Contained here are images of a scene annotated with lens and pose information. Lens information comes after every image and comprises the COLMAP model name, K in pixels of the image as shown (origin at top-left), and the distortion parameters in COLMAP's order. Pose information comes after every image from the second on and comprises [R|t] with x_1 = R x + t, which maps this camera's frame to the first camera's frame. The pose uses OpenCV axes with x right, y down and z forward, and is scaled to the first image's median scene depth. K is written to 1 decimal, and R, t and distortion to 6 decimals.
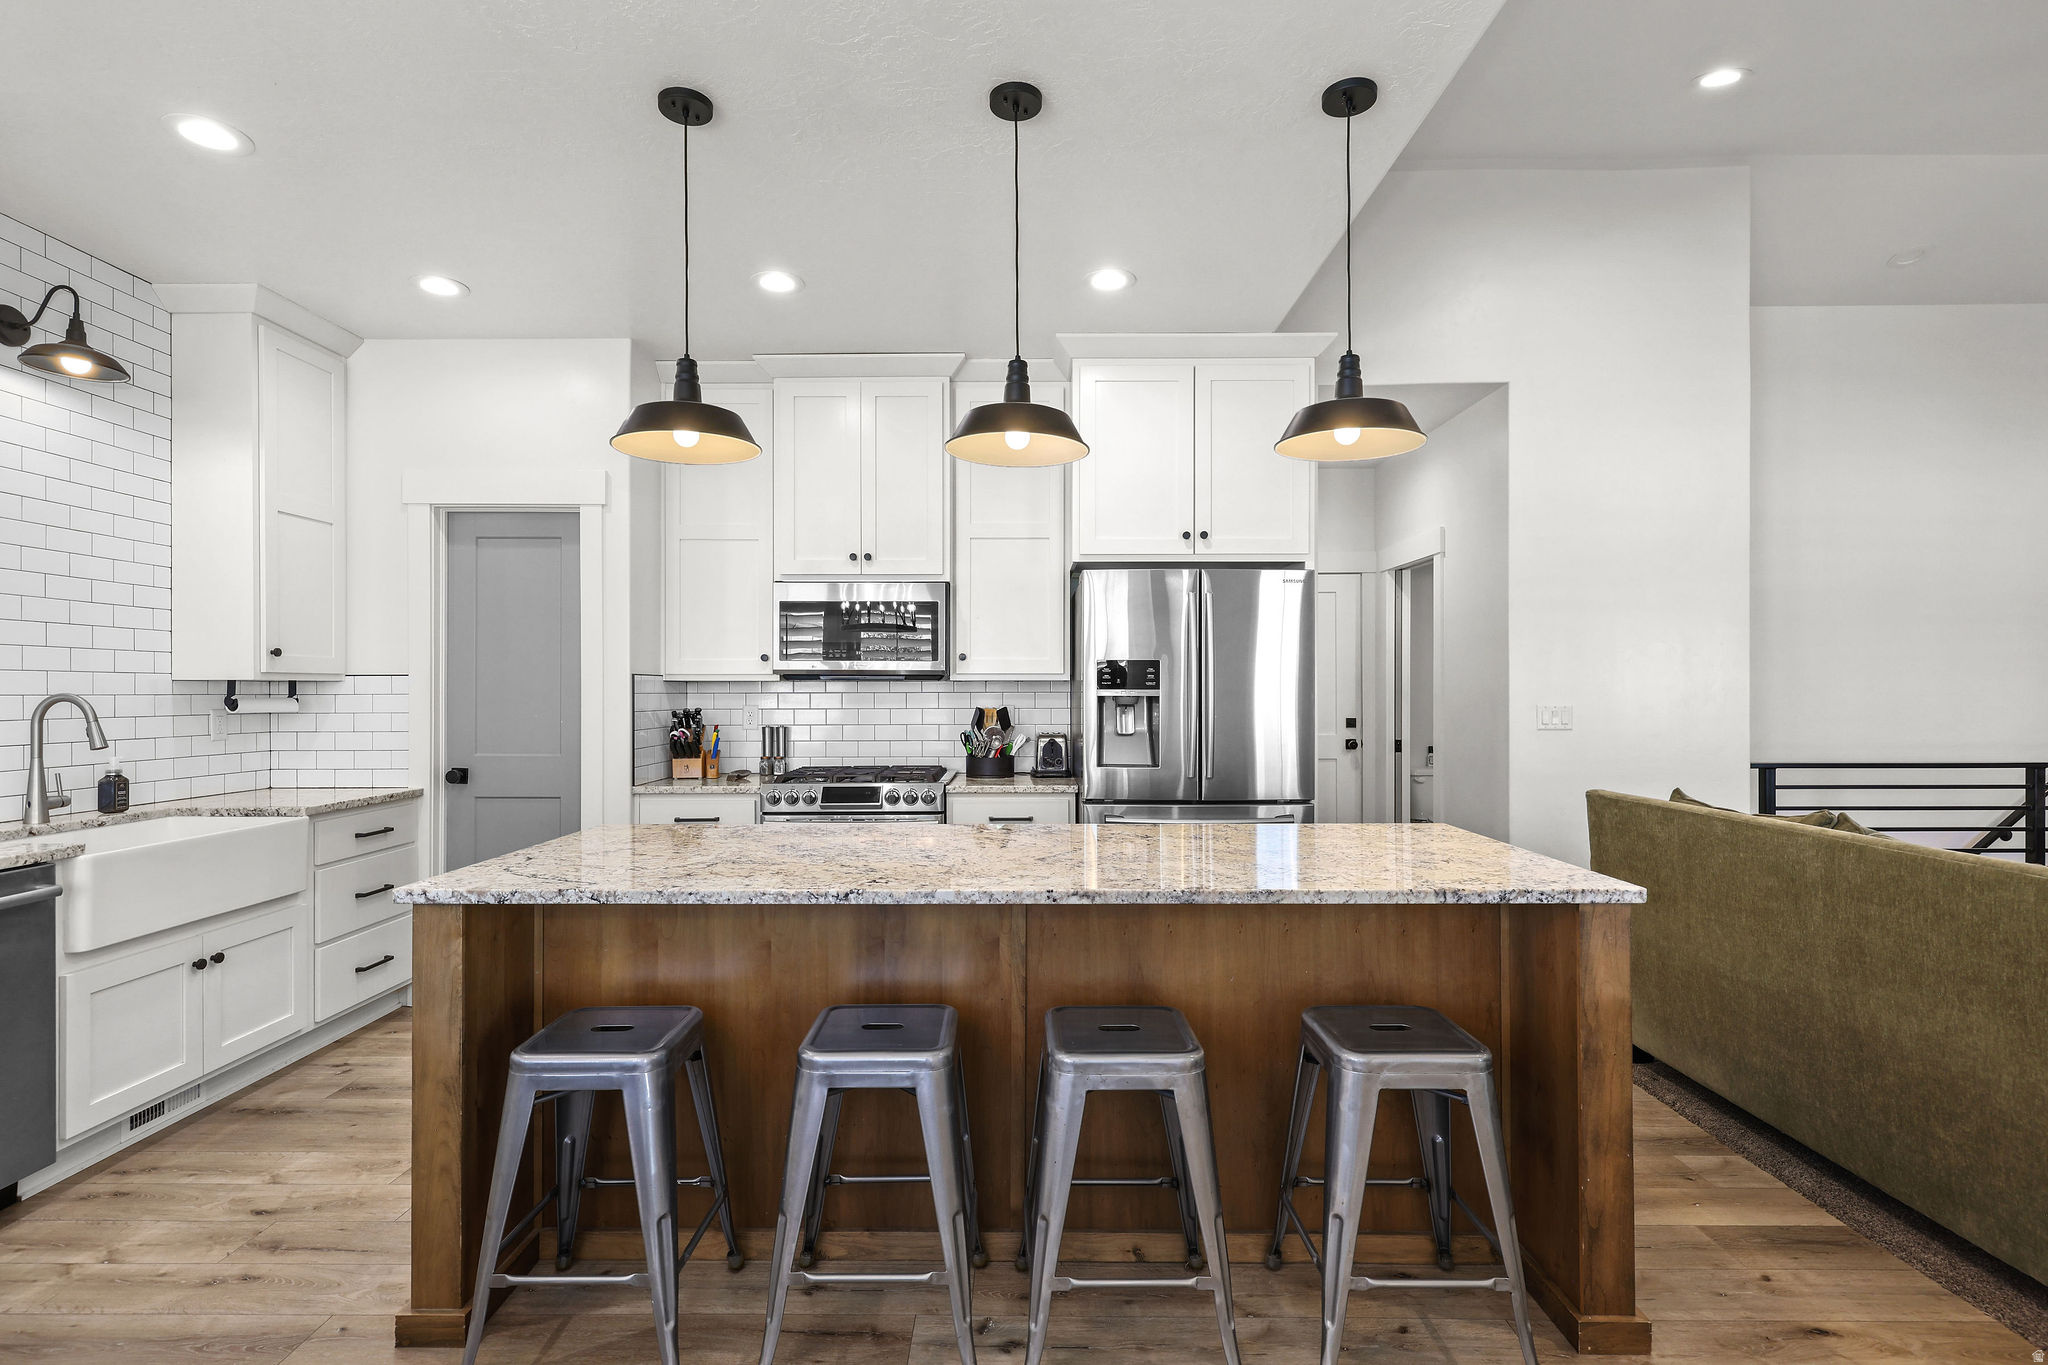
lens RADIAL K [[961.4, 0, 1024.0], [0, 961.4, 682.5], [0, 0, 1]] dist [0.002035, -0.000491]
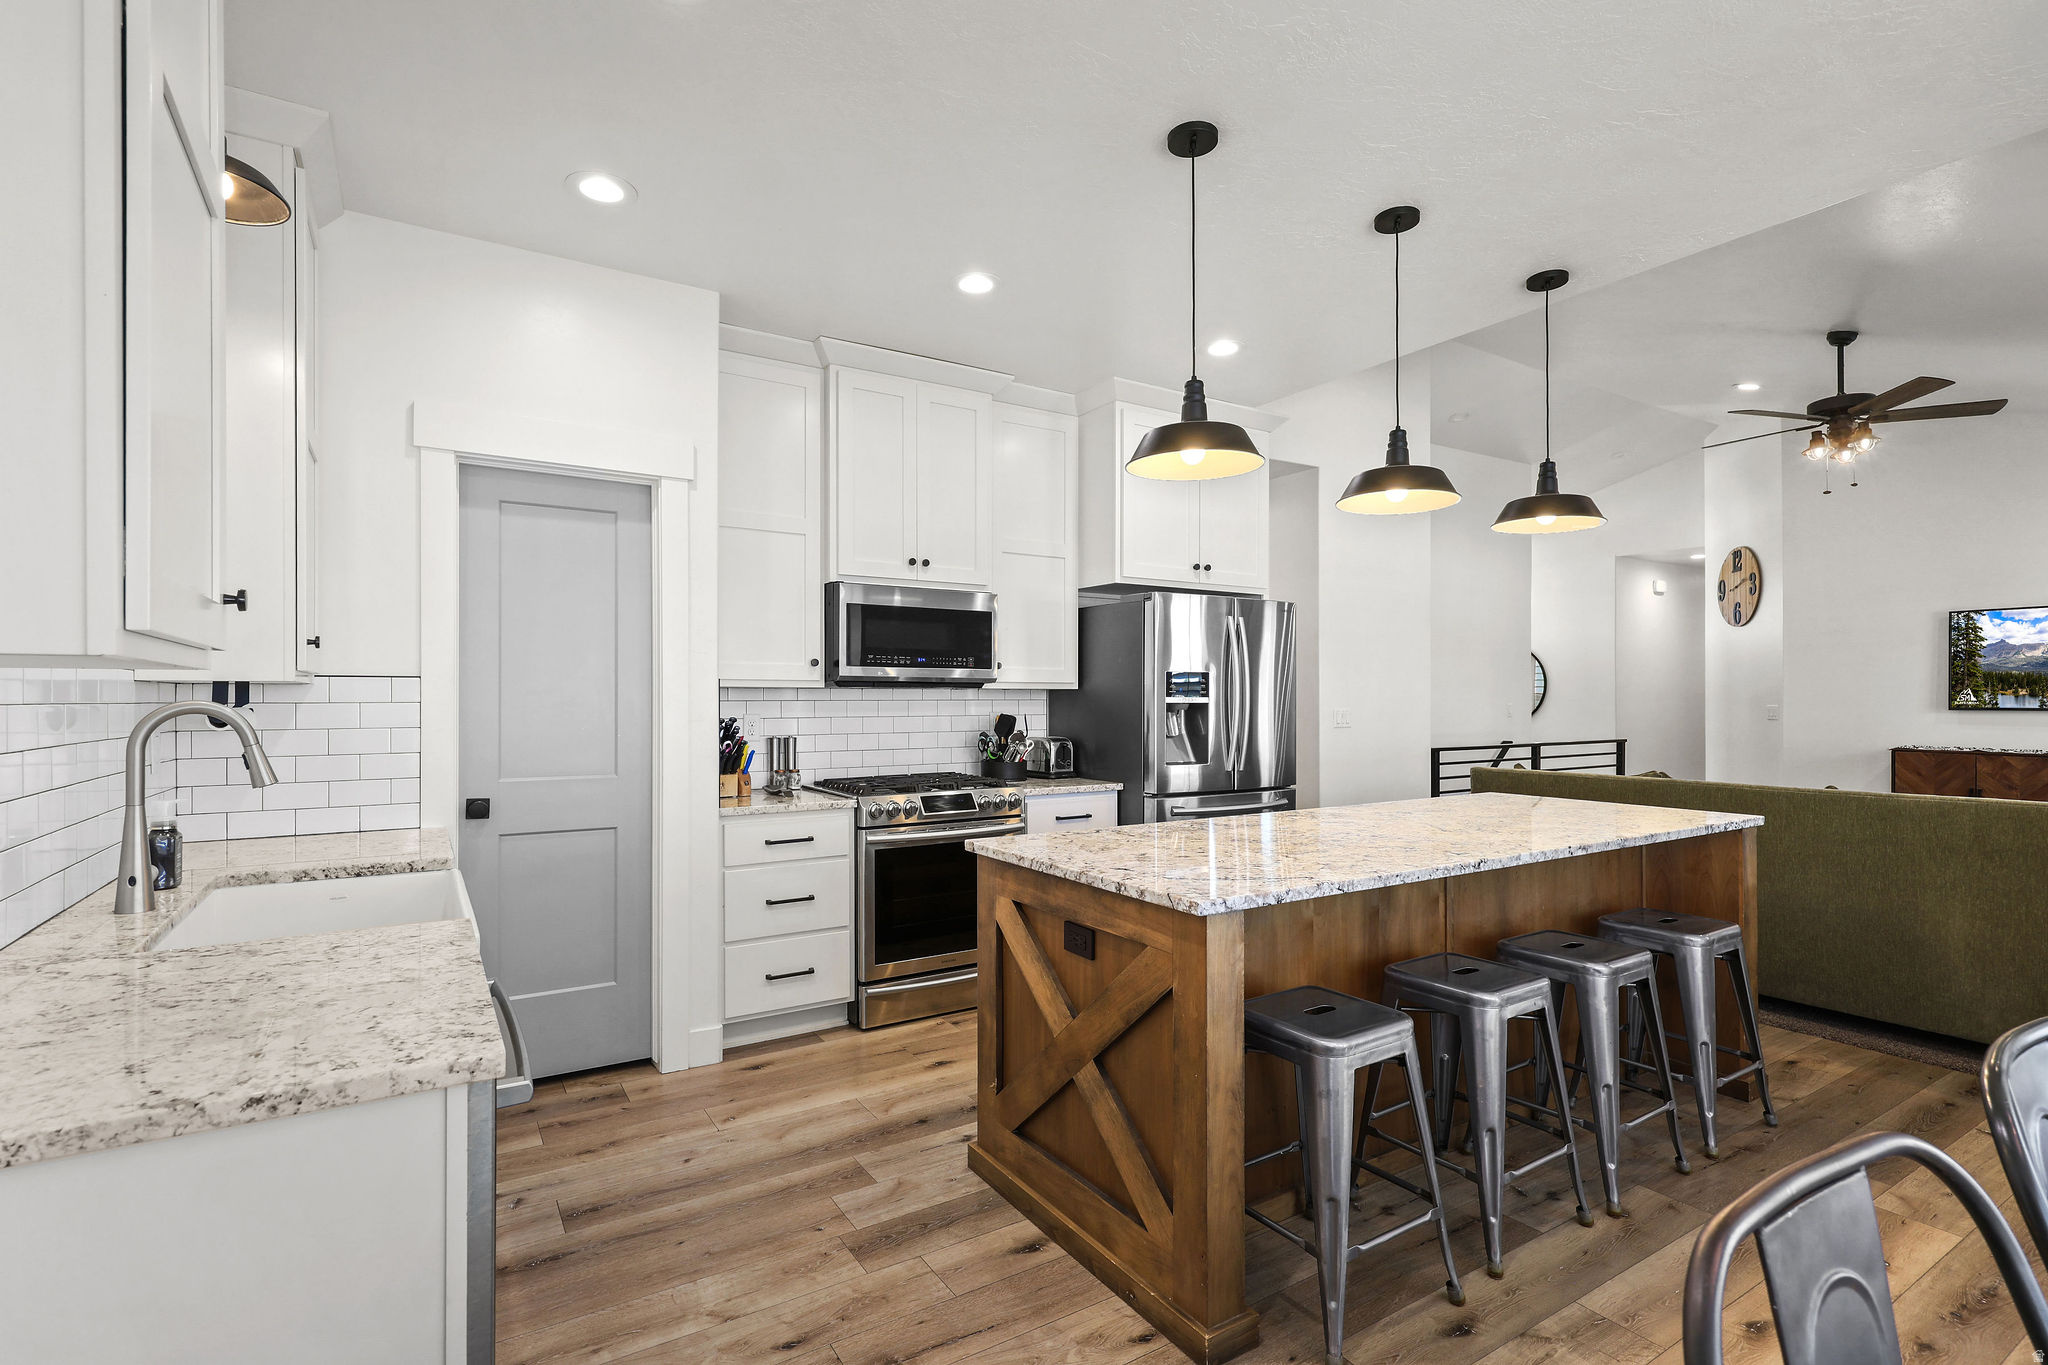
lens RADIAL K [[920.1, 0, 1060.1], [0, 920.1, 690.0], [0, 0, 1]] dist [0.000923, 0.000273]
pose [[0.850745, 0.005406, 0.525551, -0.605630], [-0.004508, 0.999985, -0.002989, 0.002490], [-0.525560, 0.000173, 0.850757, 0.136252]]
